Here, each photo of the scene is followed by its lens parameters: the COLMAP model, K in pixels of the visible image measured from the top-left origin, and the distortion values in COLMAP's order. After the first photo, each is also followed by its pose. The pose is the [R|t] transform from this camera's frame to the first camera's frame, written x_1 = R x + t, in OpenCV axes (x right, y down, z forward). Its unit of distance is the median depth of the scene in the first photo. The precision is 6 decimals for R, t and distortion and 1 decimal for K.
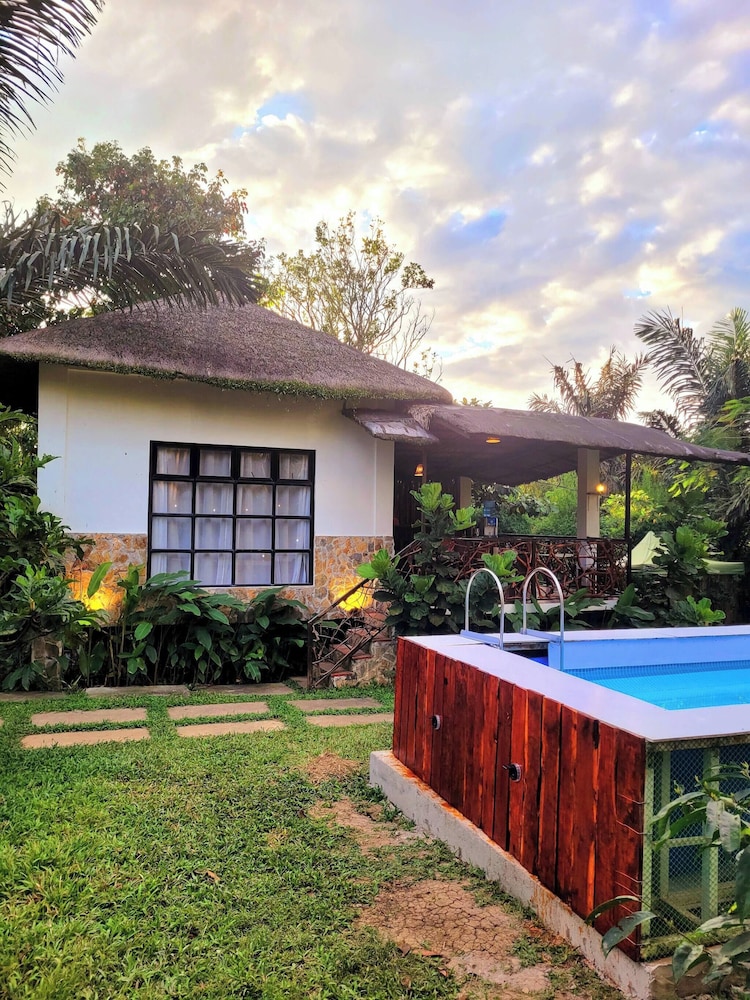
lens RADIAL K [[746.7, 0, 395.2], [0, 746.7, 503.9], [0, 0, 1]] dist [0.036506, -0.003393]
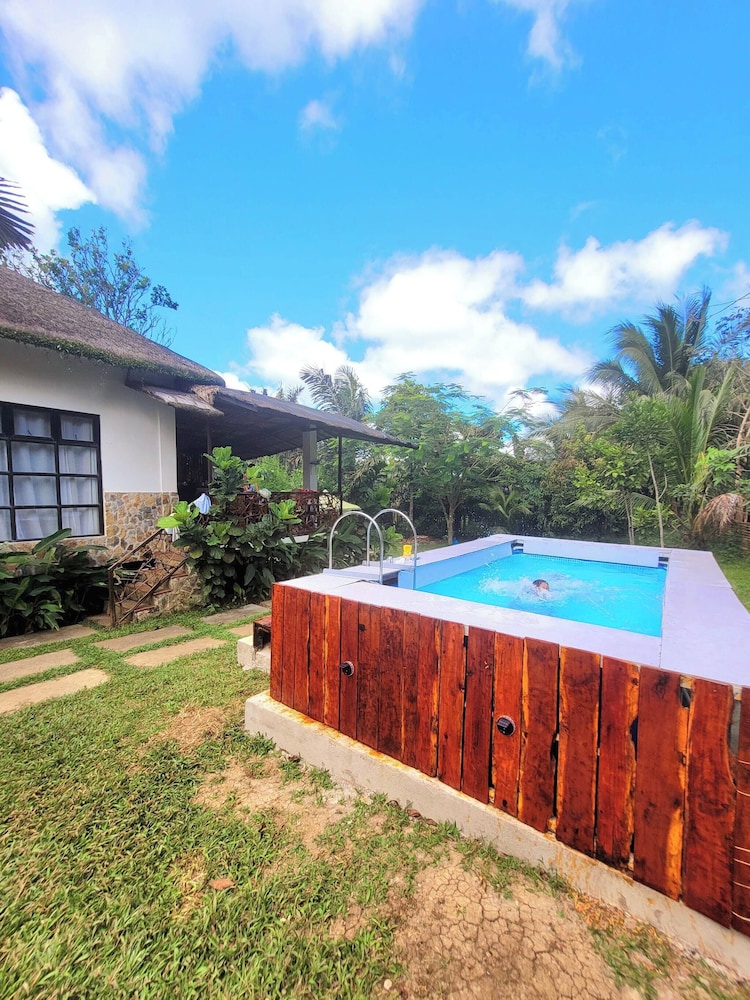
lens RADIAL K [[408.7, 0, 375.4], [0, 408.7, 518.9], [0, 0, 1]] dist [0.010396, 0.000408]
pose [[0.850915, -0.048167, 0.523090, -0.093149], [-0.003817, 0.995194, 0.097849, 0.022489], [-0.525290, -0.085258, 0.846642, 0.275698]]
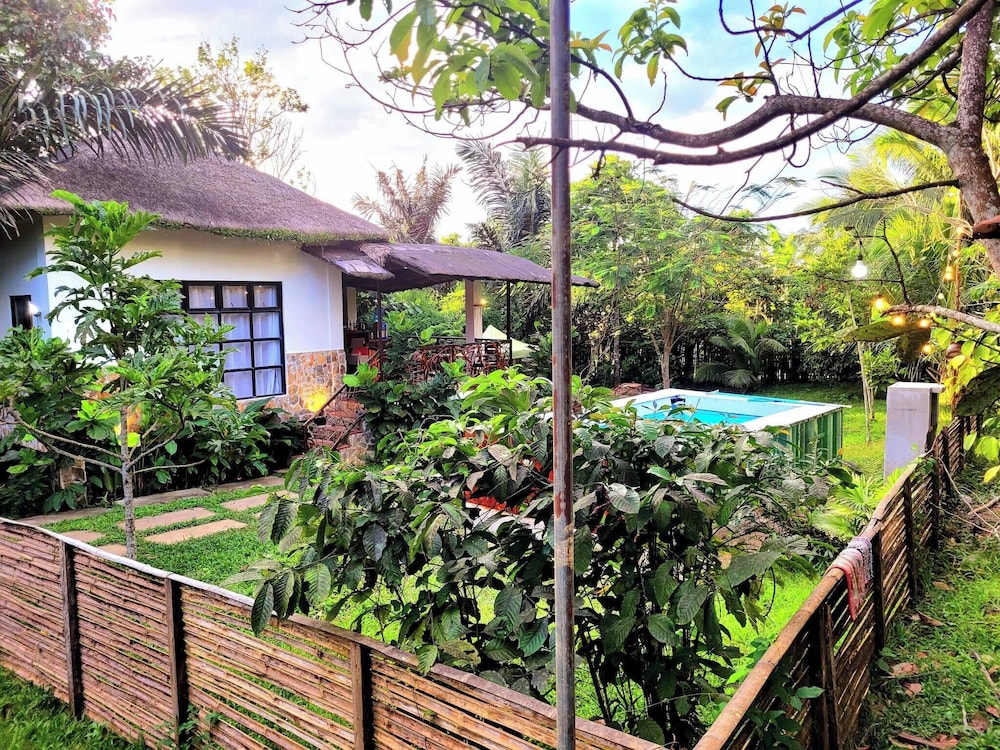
lens RADIAL K [[746.7, 0, 512.2], [0, 746.7, 368.1], [0, 0, 1]] dist [0.036506, -0.003393]
pose [[0.890603, -0.072656, 0.448940, -0.356099], [0.018991, 0.992236, 0.122908, -0.082102], [-0.454385, -0.100937, 0.885069, -0.255431]]
